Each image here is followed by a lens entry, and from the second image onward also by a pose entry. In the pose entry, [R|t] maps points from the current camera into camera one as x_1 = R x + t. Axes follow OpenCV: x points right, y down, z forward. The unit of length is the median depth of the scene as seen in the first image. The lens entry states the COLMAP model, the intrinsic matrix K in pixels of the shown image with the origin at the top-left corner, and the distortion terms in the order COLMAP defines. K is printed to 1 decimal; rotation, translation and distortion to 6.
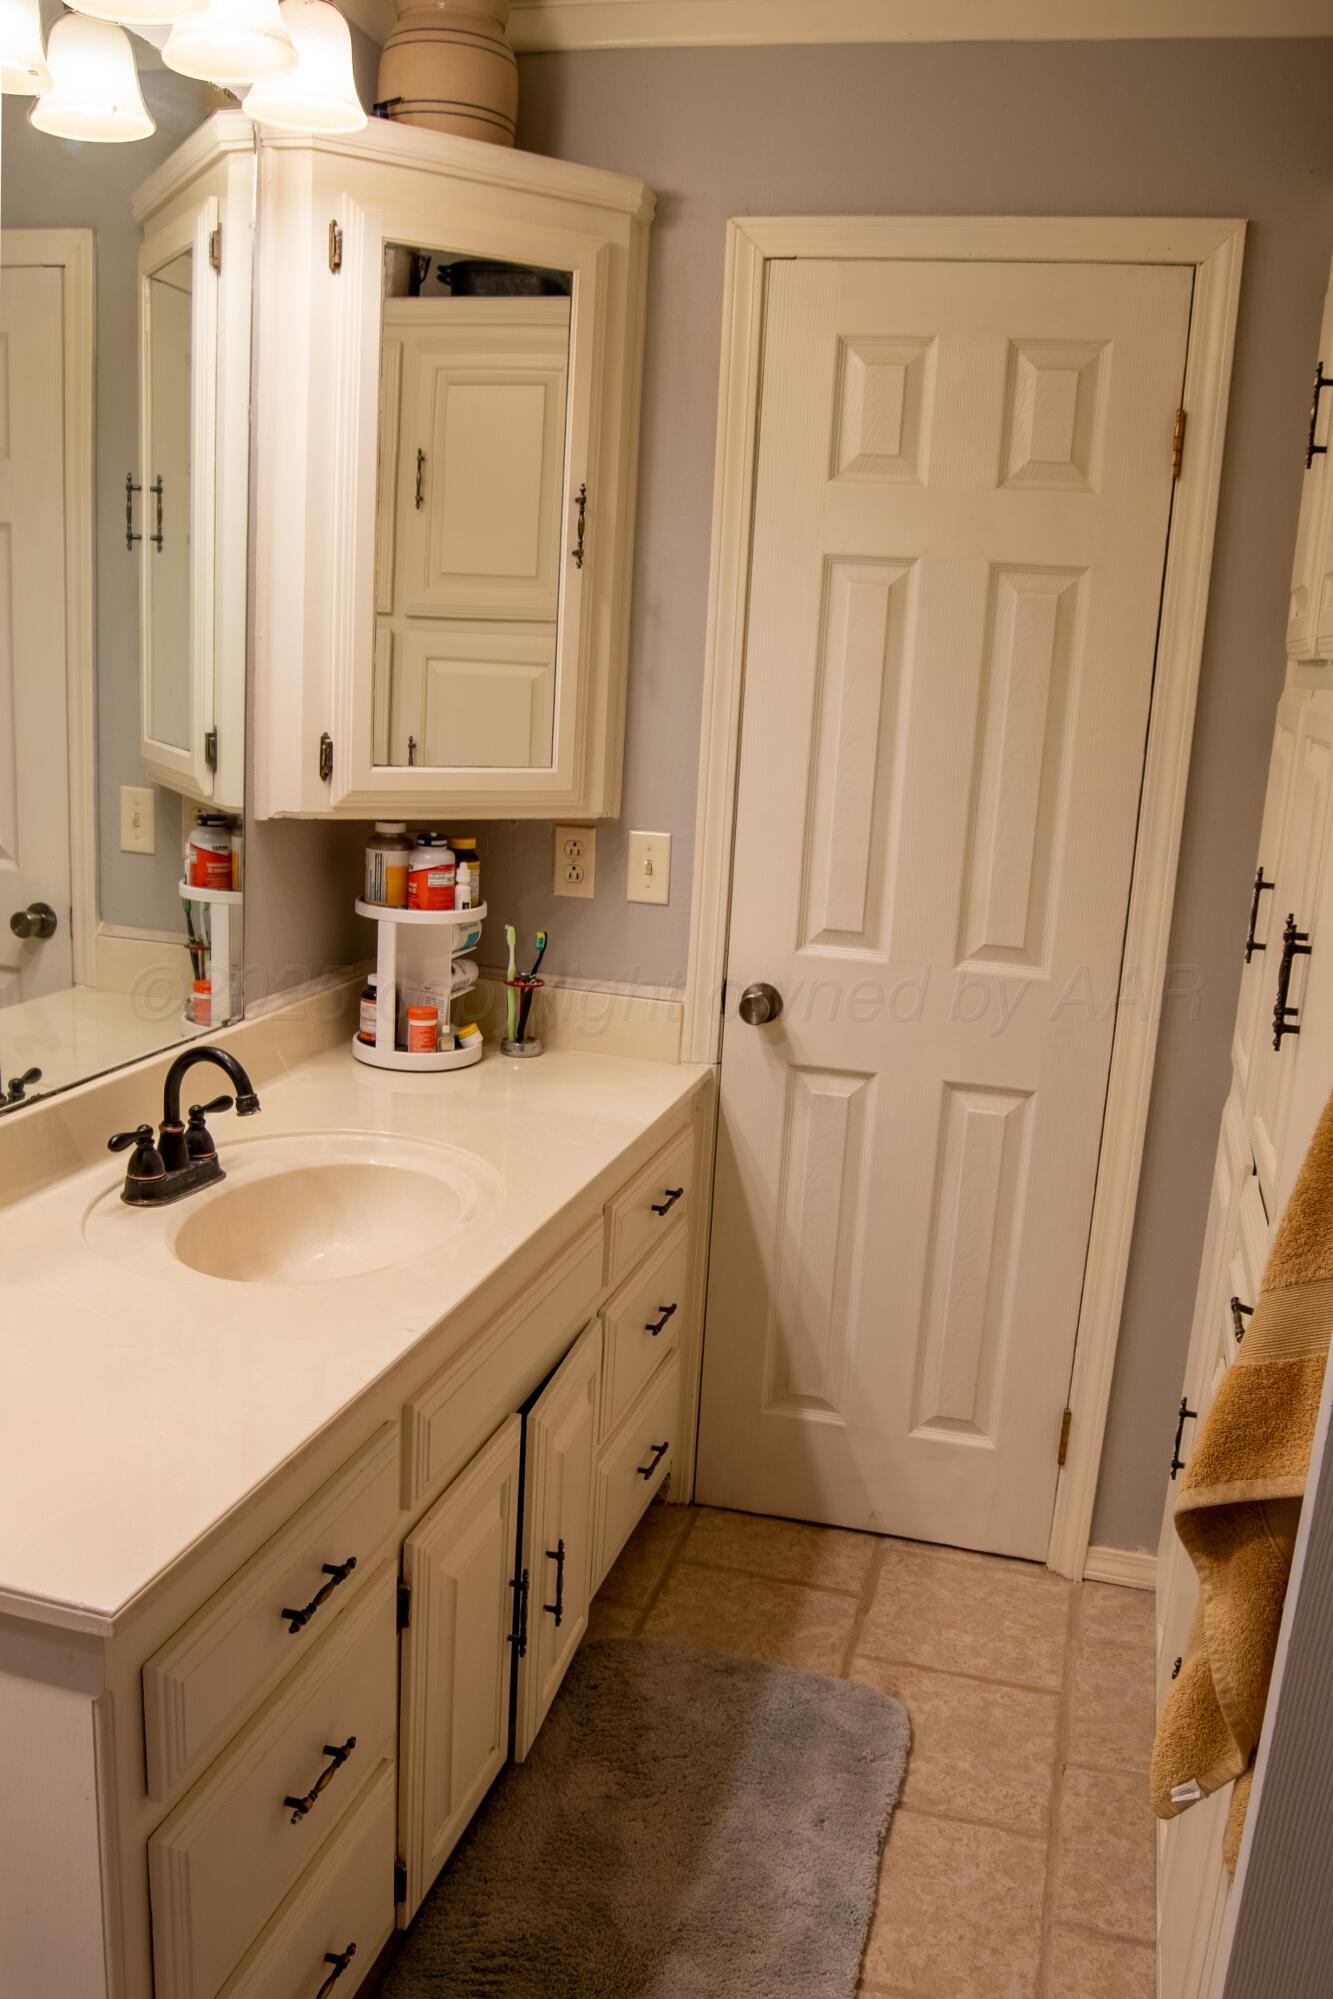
lens RADIAL K [[1759.7, 0, 666.5], [0, 1759.7, 999.5], [0, 0, 1]] dist [-0.090893, 0.158638]
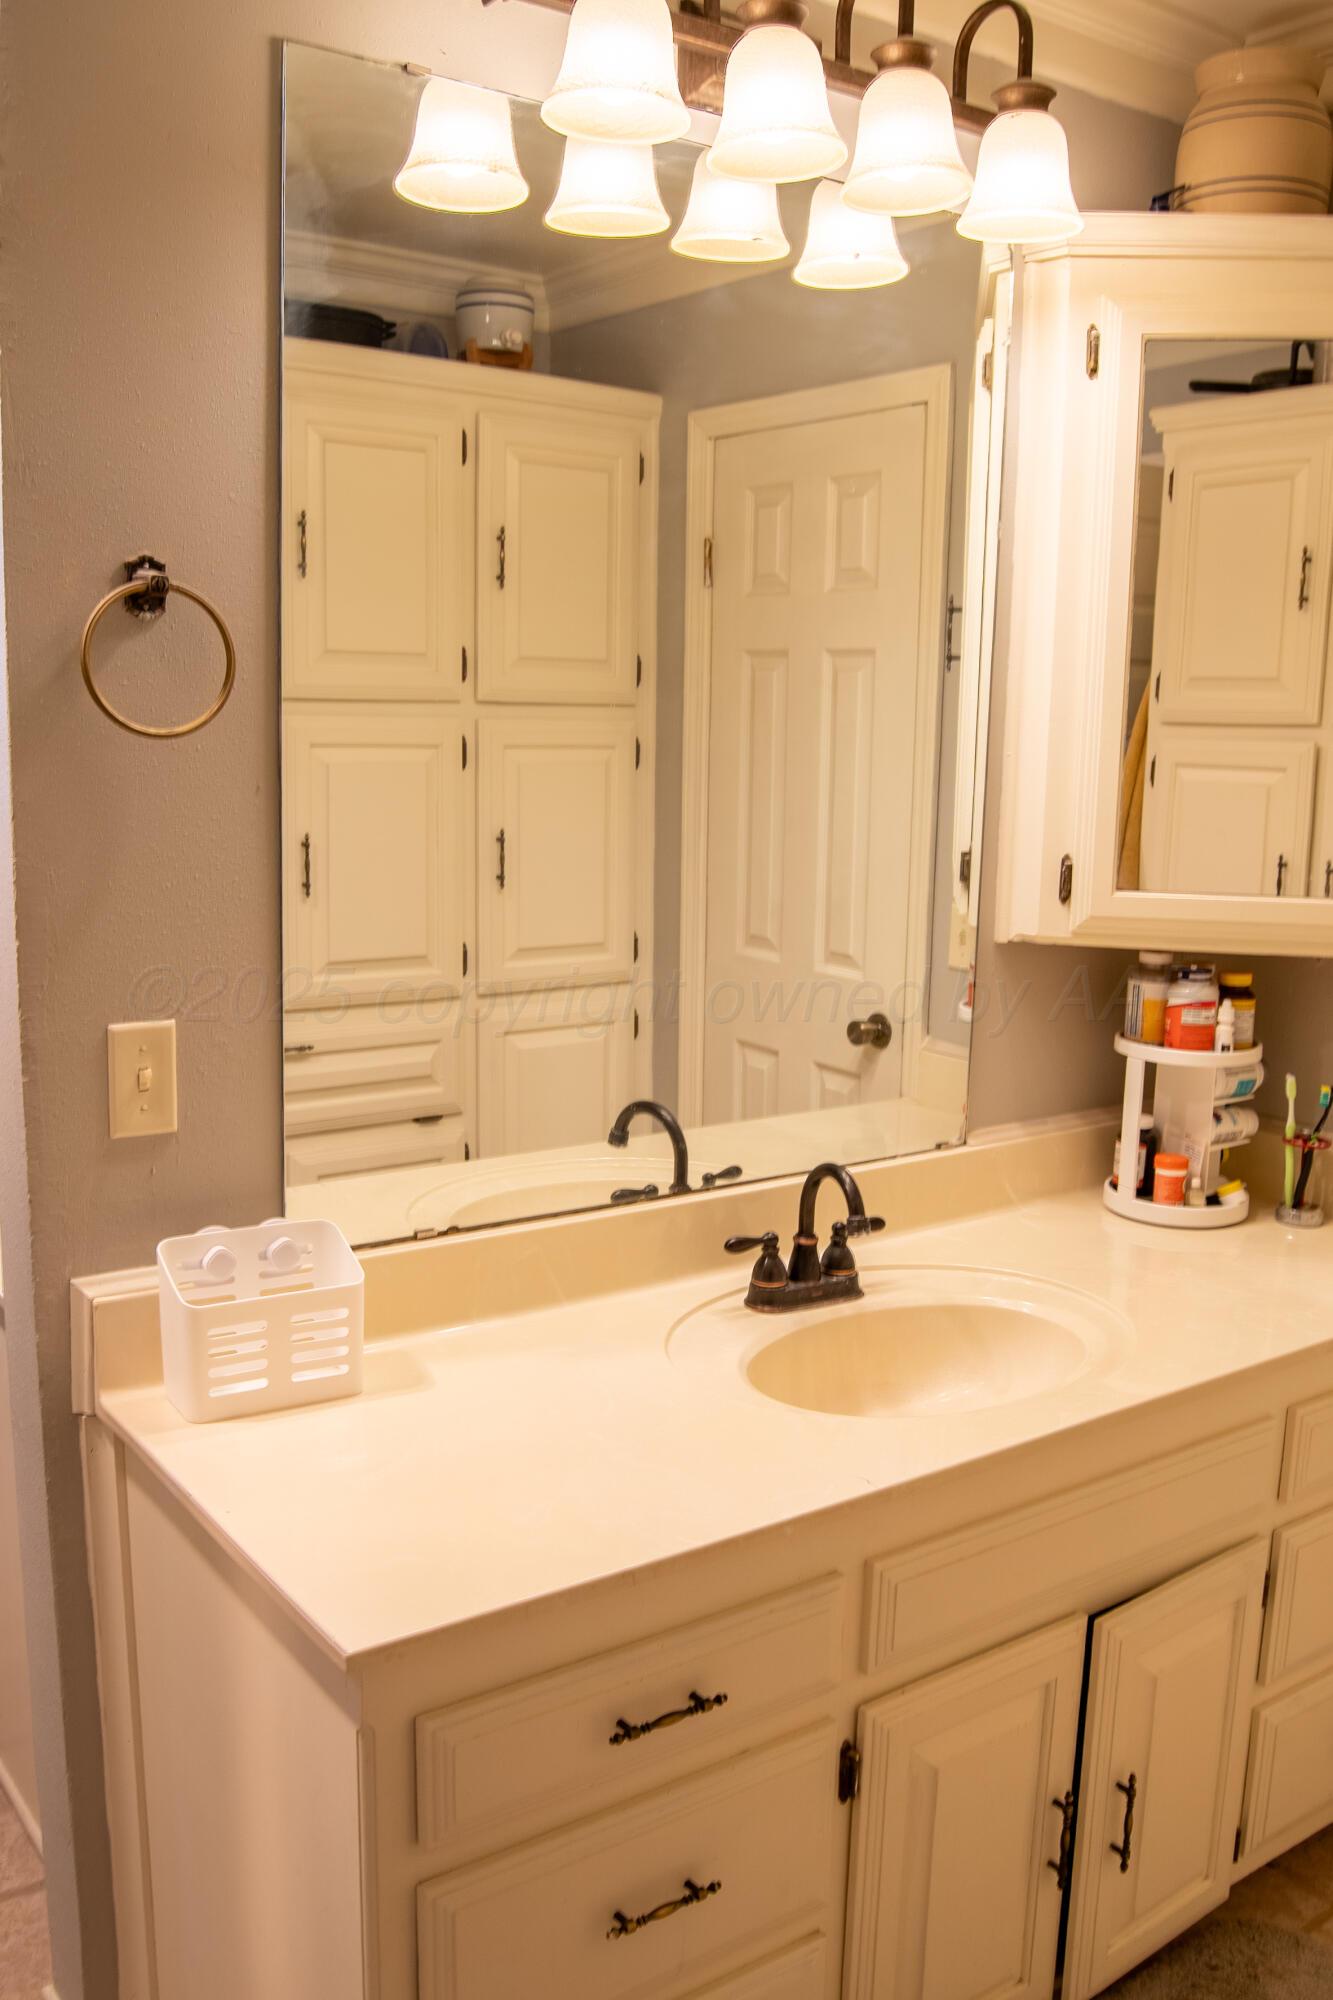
lens RADIAL K [[1830.6, 0, 666.5], [0, 1830.6, 1000.0], [0, 0, 1]] dist [-0.036486, -0.000550]
pose [[0.782506, 0.064194, -0.619325, 0.240421], [-0.106996, 0.993738, -0.032185, -0.017285], [0.613381, 0.091450, 0.784475, 0.089275]]
